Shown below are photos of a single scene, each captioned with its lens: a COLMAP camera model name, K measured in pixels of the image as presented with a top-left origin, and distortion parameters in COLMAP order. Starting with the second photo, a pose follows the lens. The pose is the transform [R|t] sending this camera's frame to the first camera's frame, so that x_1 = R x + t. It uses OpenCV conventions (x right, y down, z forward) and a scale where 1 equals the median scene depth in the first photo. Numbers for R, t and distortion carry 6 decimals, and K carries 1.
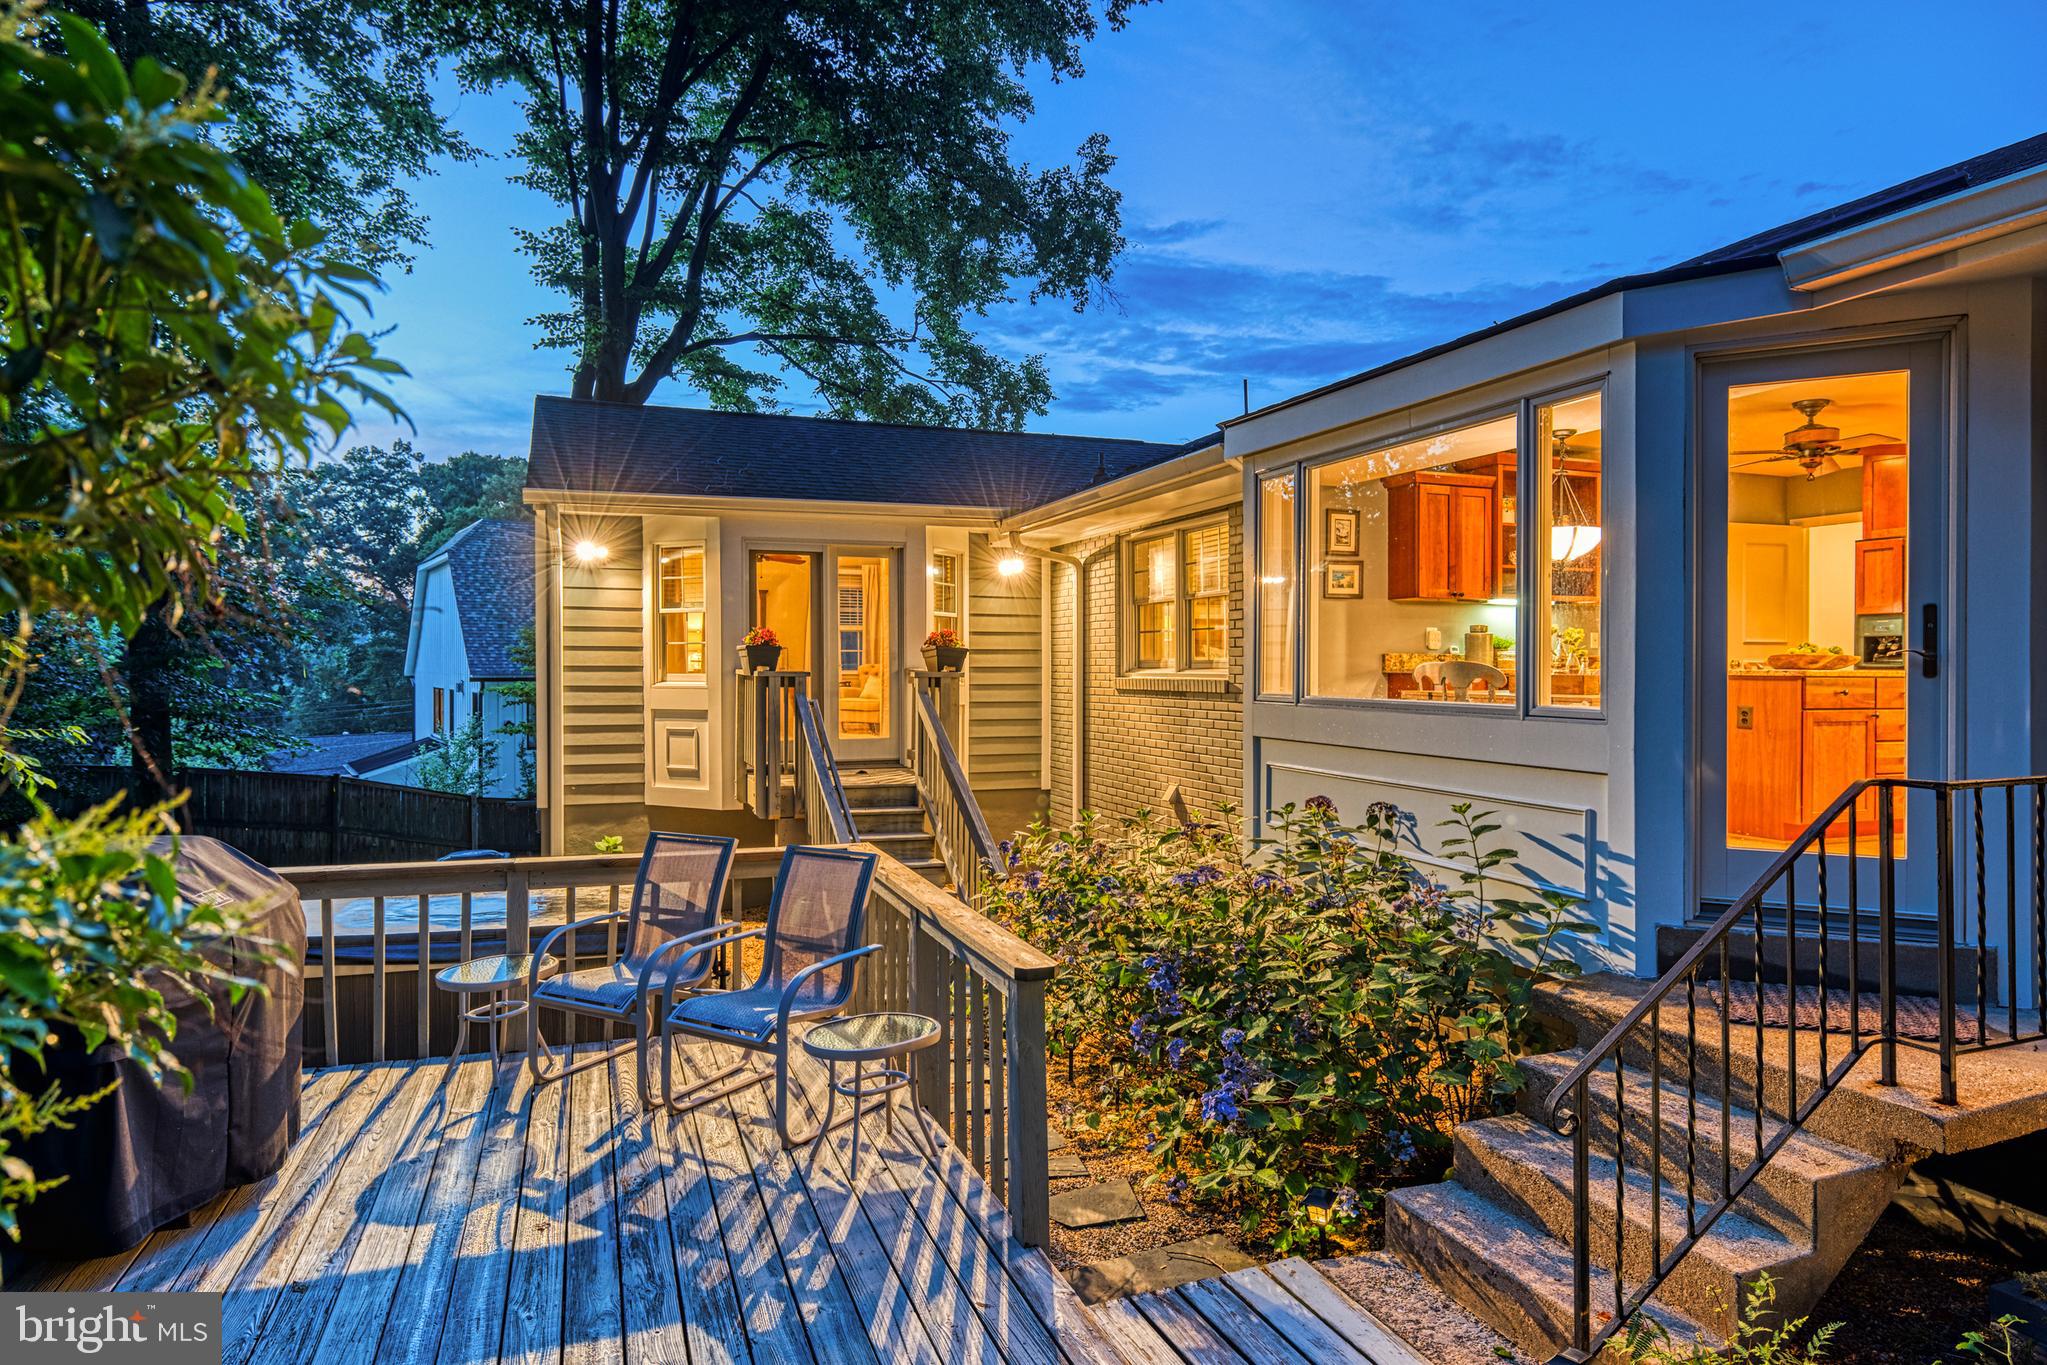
lens RADIAL K [[1206.7, 0, 1024.7], [0, 1206.7, 727.2], [0, 0, 1]] dist [0.000925, 0.001601]
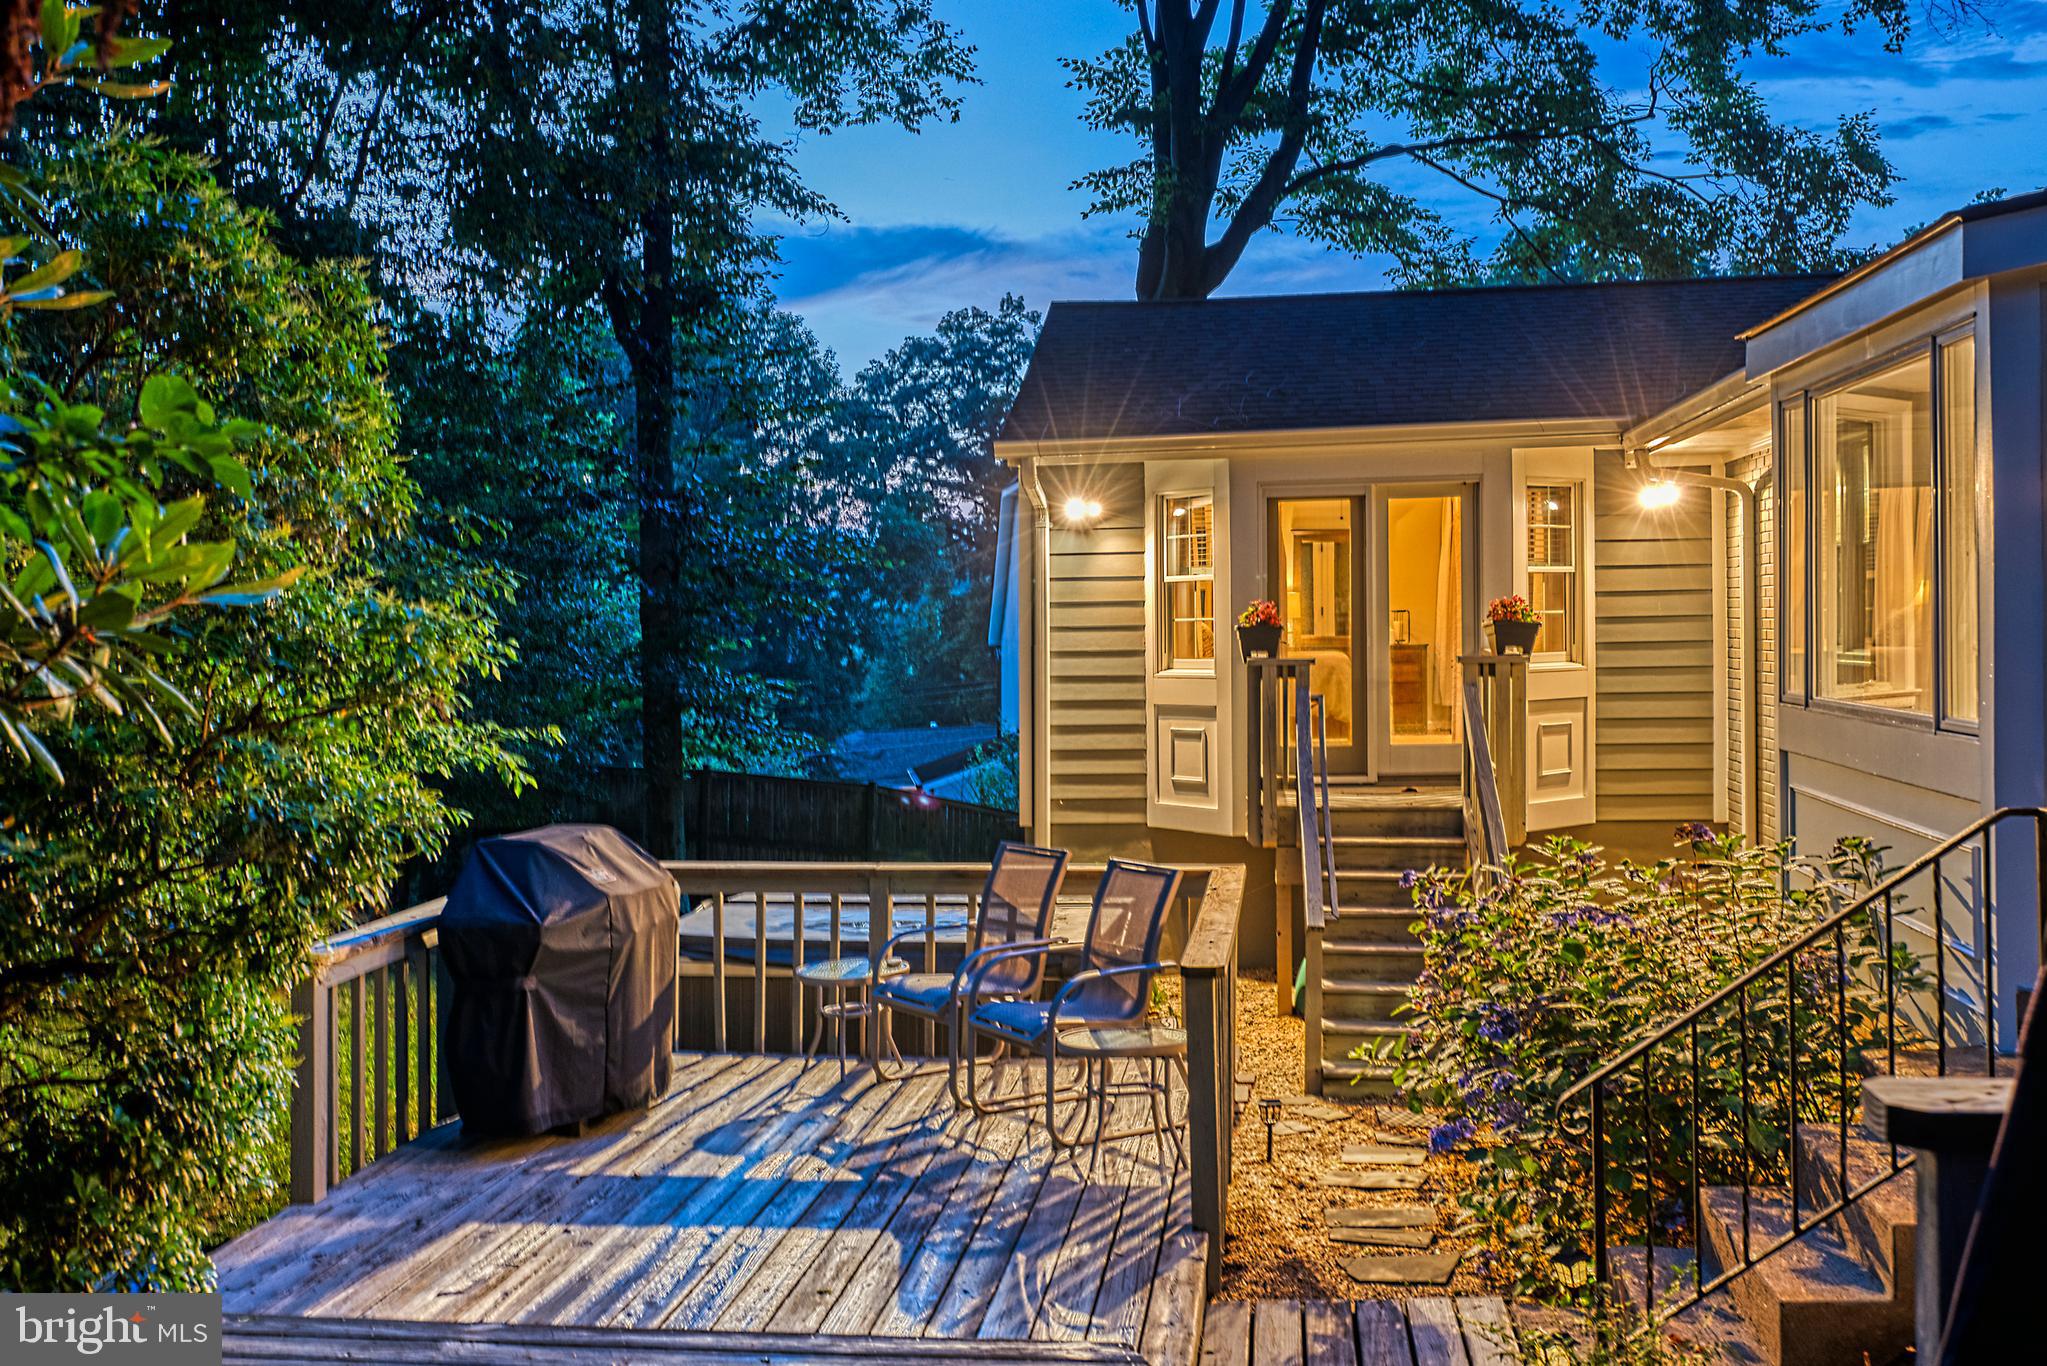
lens RADIAL K [[2061.0, 0, 1025.2], [0, 2061.0, 676.2], [0, 0, 1]] dist [0.008161, 0.000000]
pose [[0.887697, -0.005127, -0.460399, 0.229946], [-0.003965, 0.999816, -0.018780, -0.007709], [0.460410, 0.018497, 0.887514, -0.225615]]
